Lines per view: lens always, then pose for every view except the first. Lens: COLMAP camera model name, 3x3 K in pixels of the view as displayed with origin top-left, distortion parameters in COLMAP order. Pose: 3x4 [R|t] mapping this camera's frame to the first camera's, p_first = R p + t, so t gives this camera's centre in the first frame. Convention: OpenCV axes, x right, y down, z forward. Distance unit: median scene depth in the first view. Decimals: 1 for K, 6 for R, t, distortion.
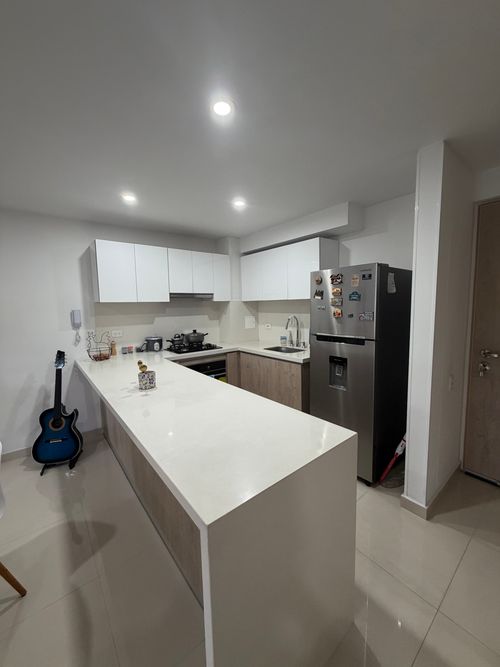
lens RADIAL K [[265.4, 0, 249.6], [0, 265.4, 332.6], [0, 0, 1]] dist [-0.000741, -0.000282]
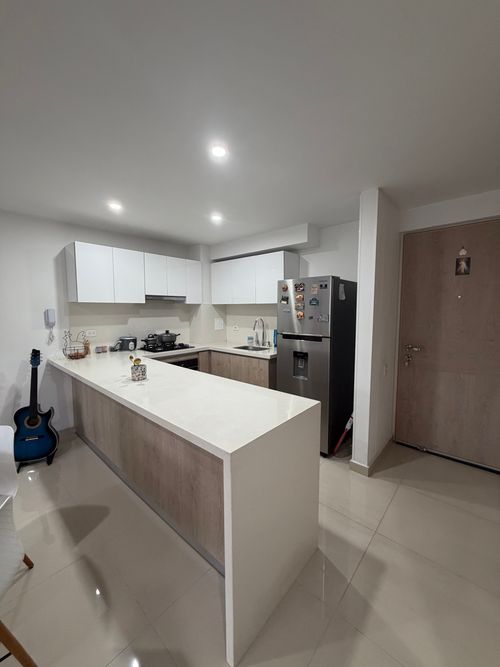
lens RADIAL K [[265.4, 0, 250.3], [0, 265.4, 332.4], [0, 0, 1]] dist [-0.000741, -0.000282]
pose [[0.986326, 0.004131, 0.164757, -0.081674], [-0.001432, 0.999863, -0.016499, 0.020939], [-0.164802, 0.016037, 0.986196, -0.135395]]
